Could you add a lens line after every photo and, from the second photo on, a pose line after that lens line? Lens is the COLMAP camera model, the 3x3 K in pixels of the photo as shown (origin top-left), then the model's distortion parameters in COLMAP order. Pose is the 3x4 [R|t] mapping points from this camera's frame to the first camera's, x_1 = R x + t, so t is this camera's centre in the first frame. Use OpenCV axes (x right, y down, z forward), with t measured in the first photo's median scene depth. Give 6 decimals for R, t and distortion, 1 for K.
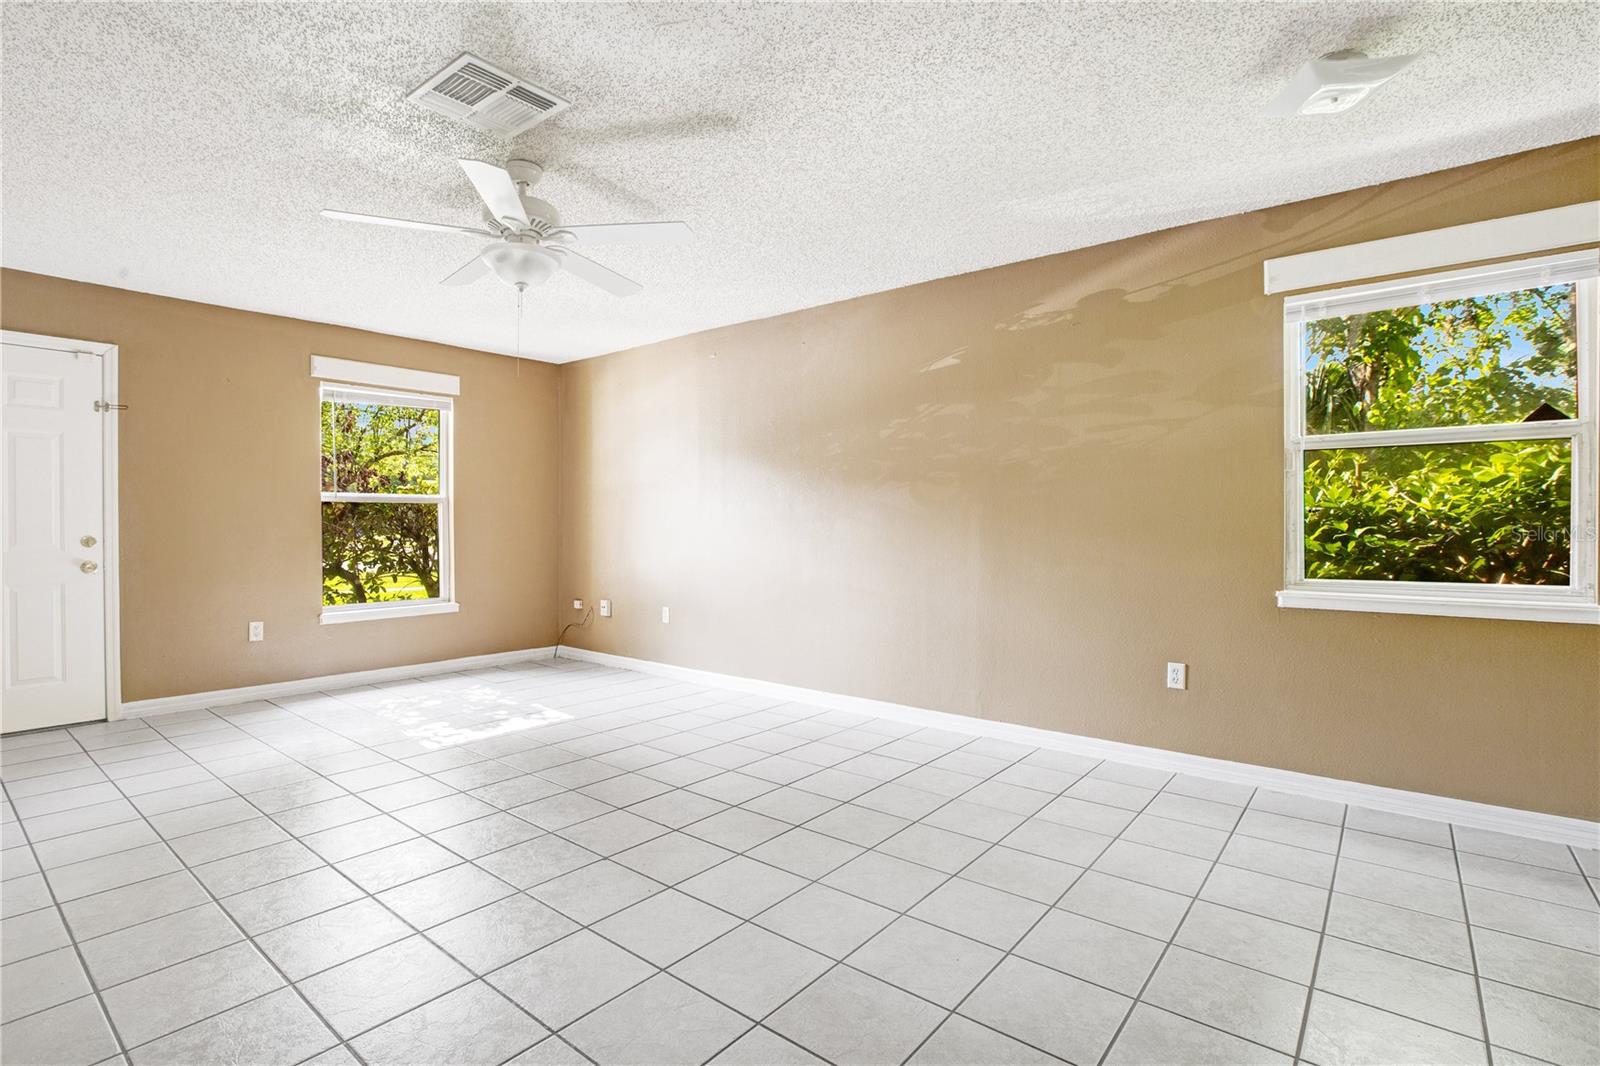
lens RADIAL K [[772.9, 0, 791.6], [0, 772.9, 530.3], [0, 0, 1]] dist [-0.068387, 0.025265]
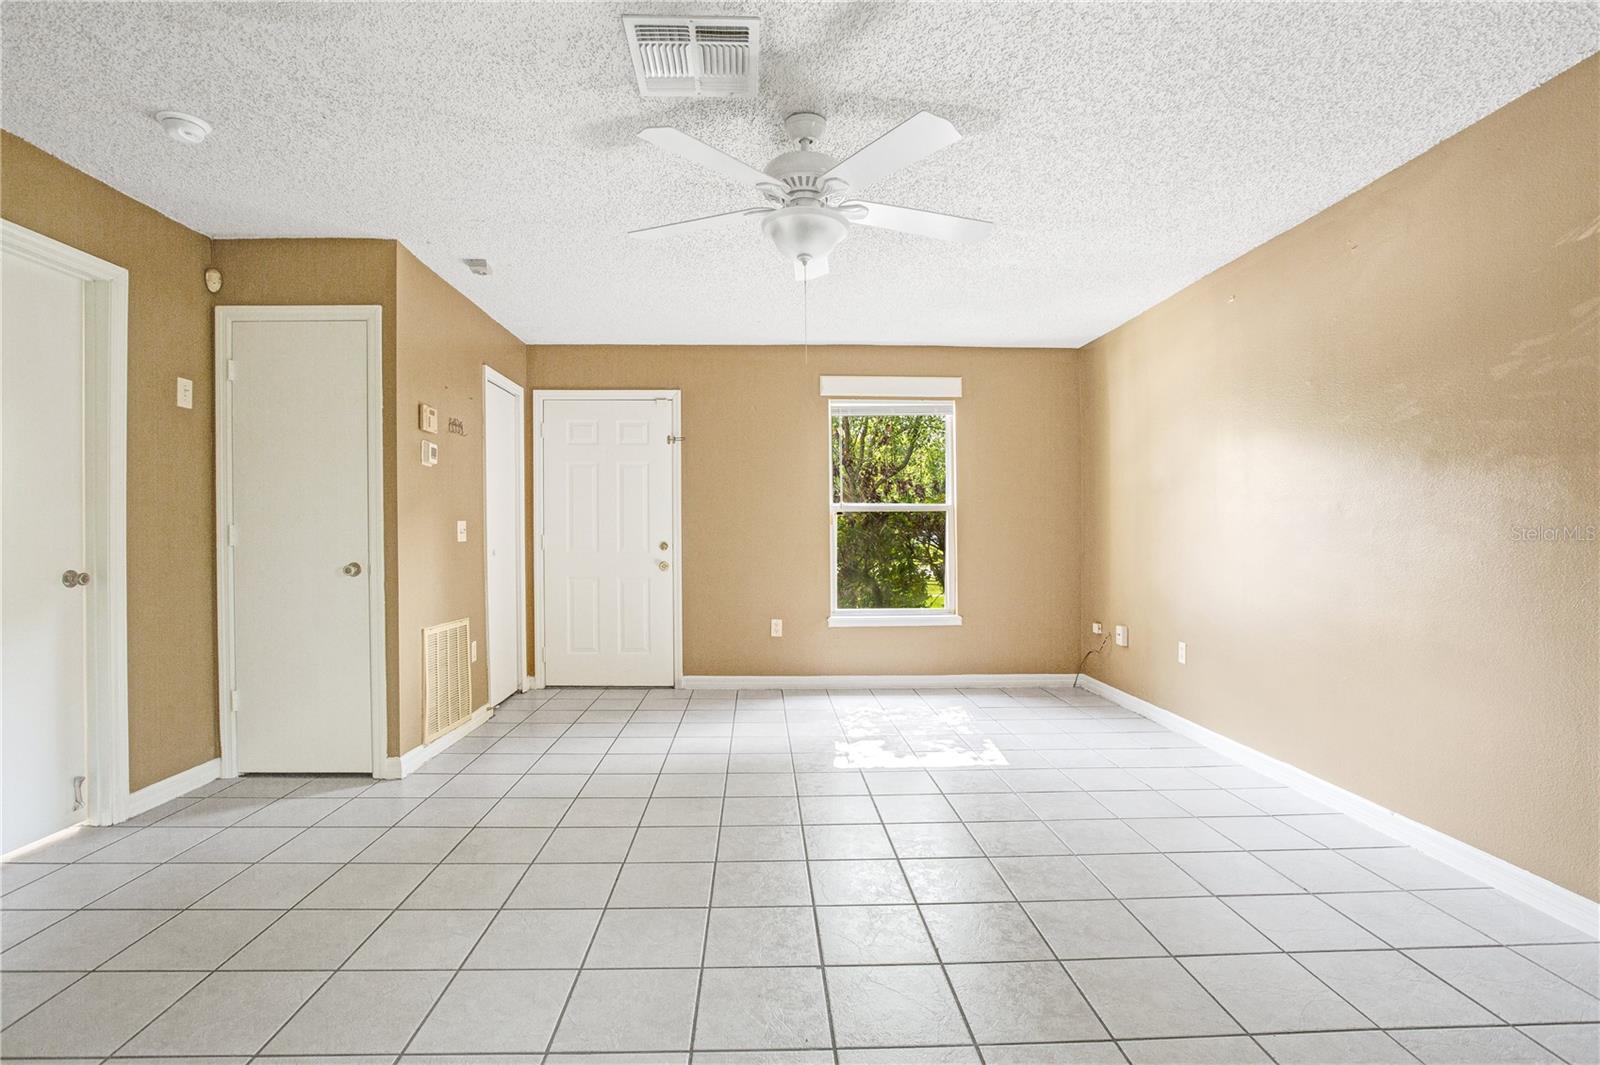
lens RADIAL K [[772.9, 0, 791.6], [0, 772.9, 529.8], [0, 0, 1]] dist [-0.068387, 0.025265]
pose [[0.654928, -0.000363, -0.755692, 0.169909], [-0.007510, 0.999947, -0.006988, -0.004132], [0.755654, 0.010252, 0.654890, 0.246812]]
